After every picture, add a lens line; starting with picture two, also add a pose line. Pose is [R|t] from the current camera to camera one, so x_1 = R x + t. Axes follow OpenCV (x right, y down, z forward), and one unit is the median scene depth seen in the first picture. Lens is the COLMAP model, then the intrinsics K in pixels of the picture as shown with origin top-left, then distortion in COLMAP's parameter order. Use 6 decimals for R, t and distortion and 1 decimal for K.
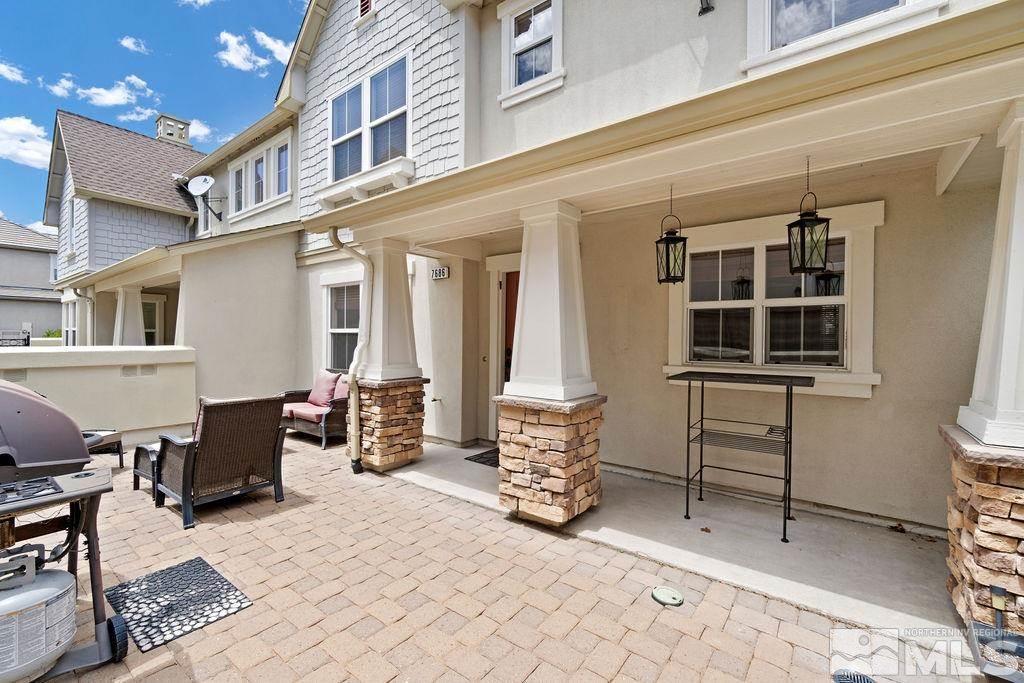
lens RADIAL K [[444.5, 0, 512.5], [0, 444.5, 343.6], [0, 0, 1]] dist [-0.012669, 0.002623]
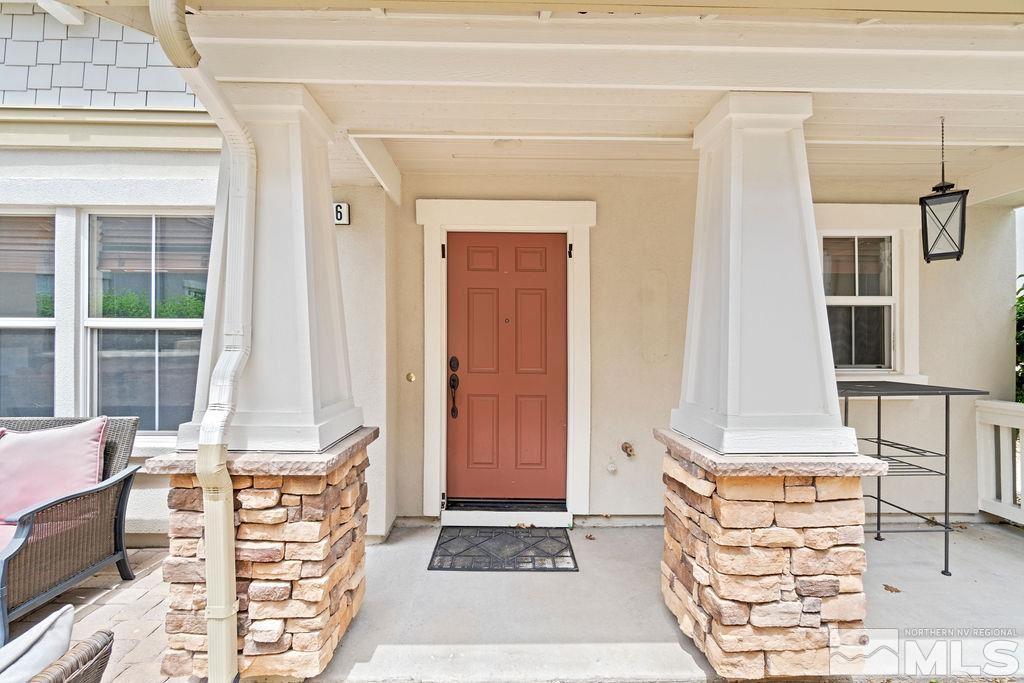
lens RADIAL K [[444.5, 0, 511.5], [0, 444.5, 343.1], [0, 0, 1]] dist [-0.012669, 0.002623]
pose [[0.779438, -0.006578, 0.626445, -0.407452], [0.009807, 0.999950, -0.001703, -0.009105], [-0.626403, 0.007471, 0.779464, 0.595803]]
